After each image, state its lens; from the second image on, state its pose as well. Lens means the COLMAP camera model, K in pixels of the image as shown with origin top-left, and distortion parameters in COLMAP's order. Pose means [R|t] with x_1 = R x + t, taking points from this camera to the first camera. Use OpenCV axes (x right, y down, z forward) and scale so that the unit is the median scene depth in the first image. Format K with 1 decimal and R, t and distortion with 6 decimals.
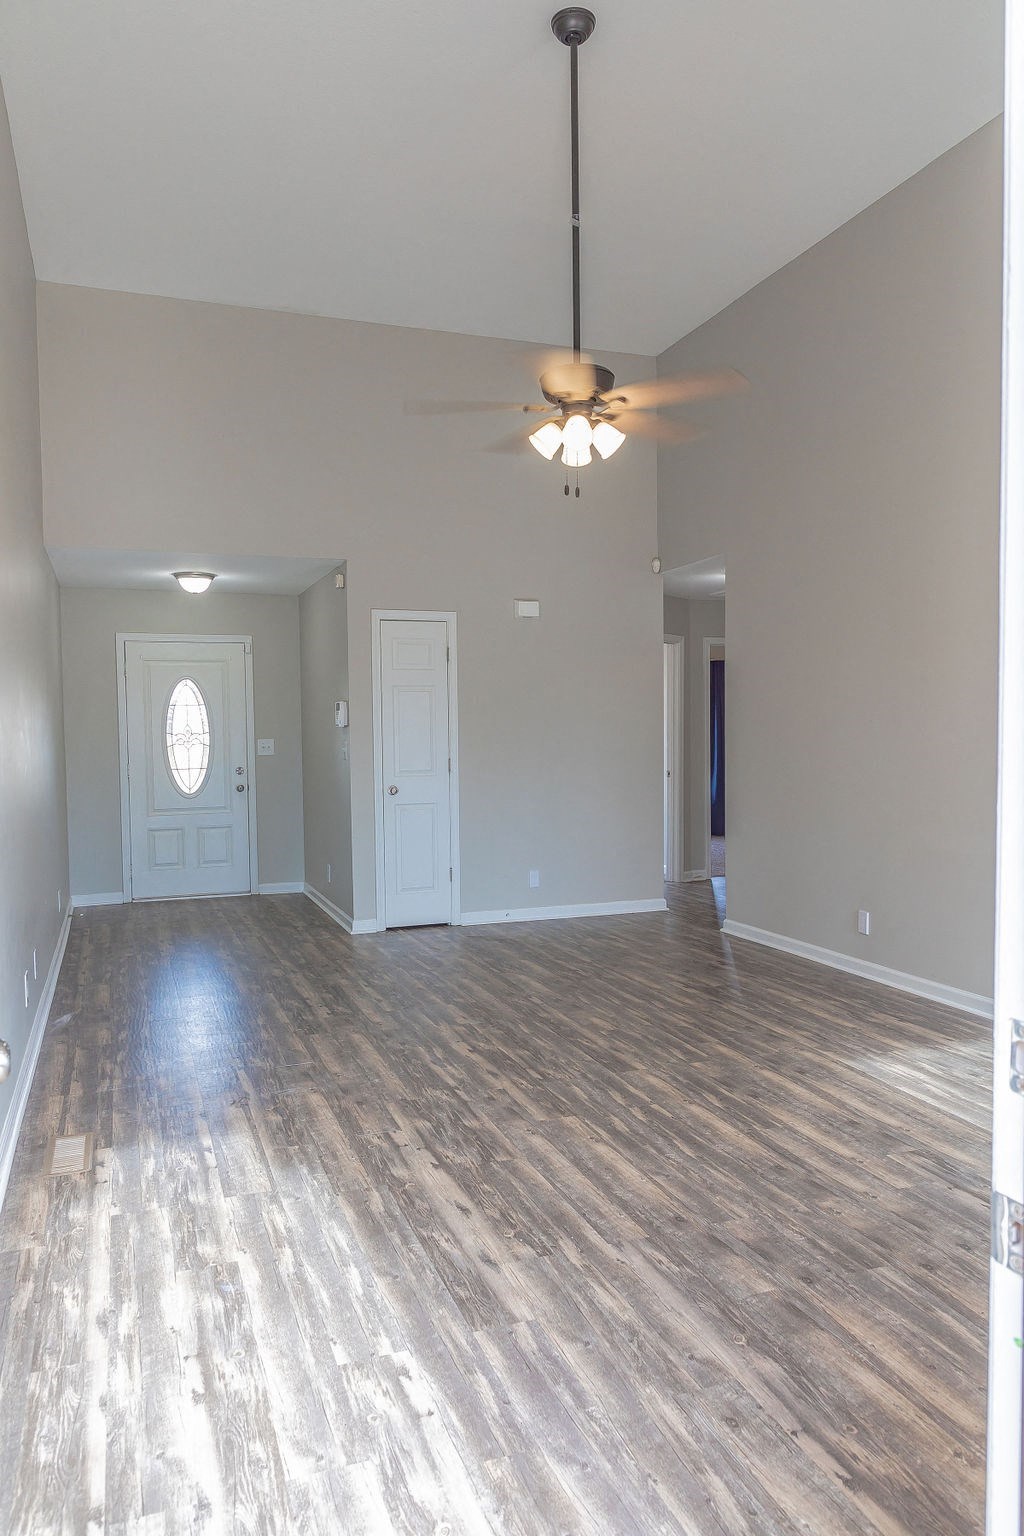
lens RADIAL K [[1067.8, 0, 506.8], [0, 1067.8, 769.8], [0, 0, 1]] dist [0.015491, -0.000502]
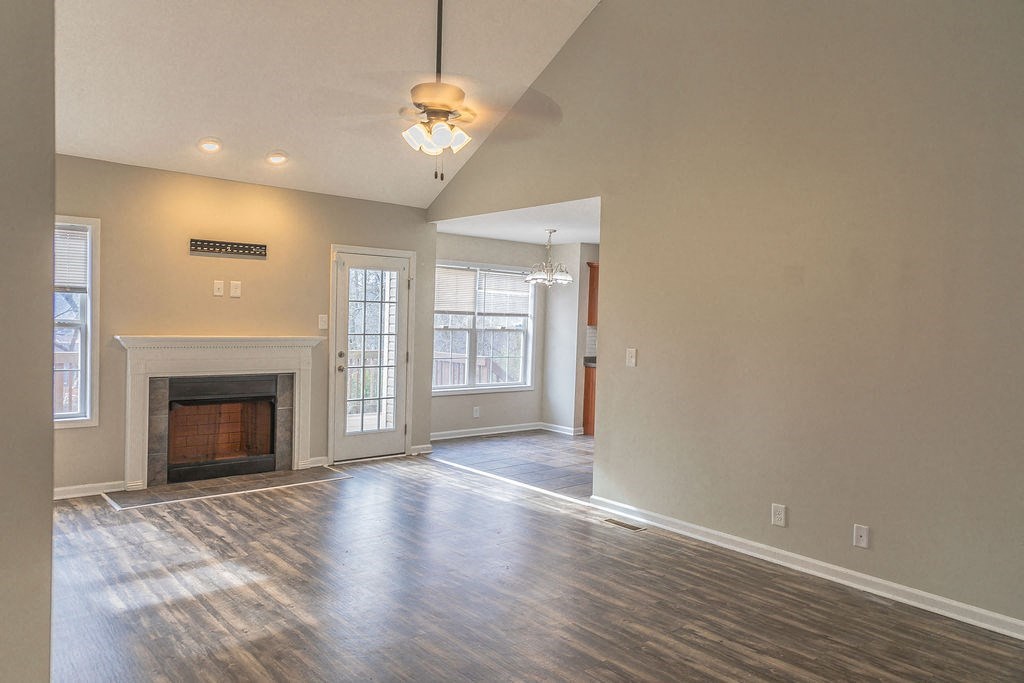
lens RADIAL K [[711.9, 0, 508.5], [0, 711.9, 343.8], [0, 0, 1]] dist [0.015491, -0.000502]
pose [[-0.936182, -0.004681, -0.351484, 0.307570], [-0.035058, 0.996169, 0.080111, -0.122218], [0.349763, 0.087321, -0.932760, 1.956535]]
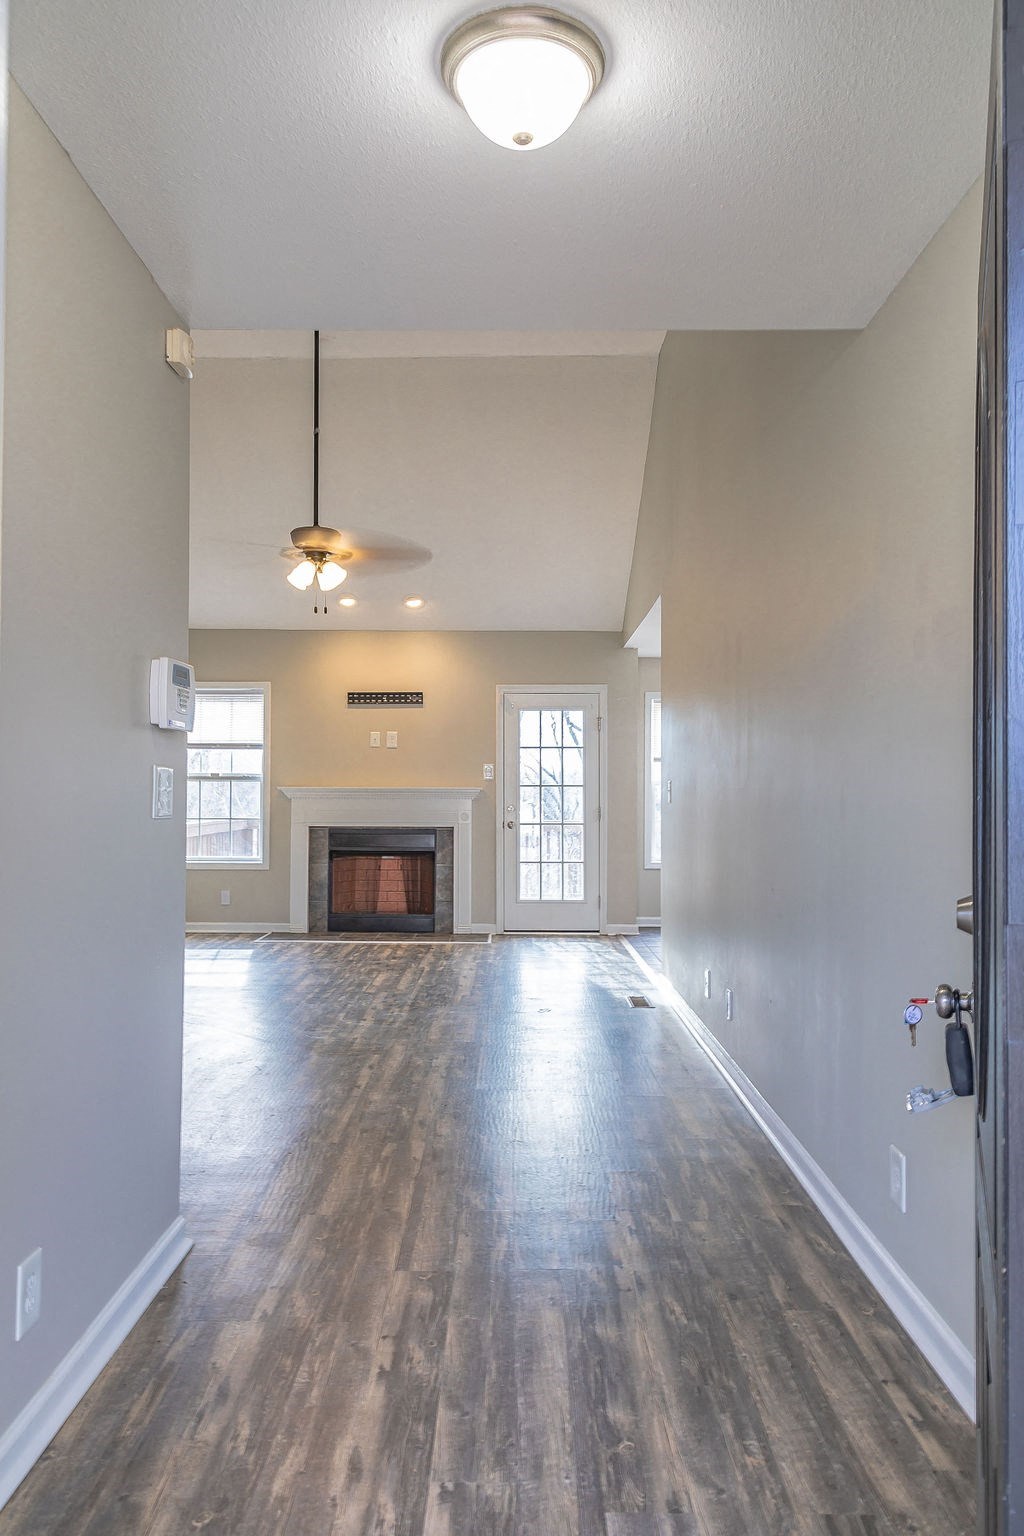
lens RADIAL K [[1067.8, 0, 509.0], [0, 1067.8, 775.7], [0, 0, 1]] dist [0.015491, -0.000502]
pose [[-0.935805, 0.010153, 0.352371, -0.715112], [0.017683, 0.999679, 0.018158, -0.055550], [-0.352073, 0.023223, -0.935684, 2.331006]]
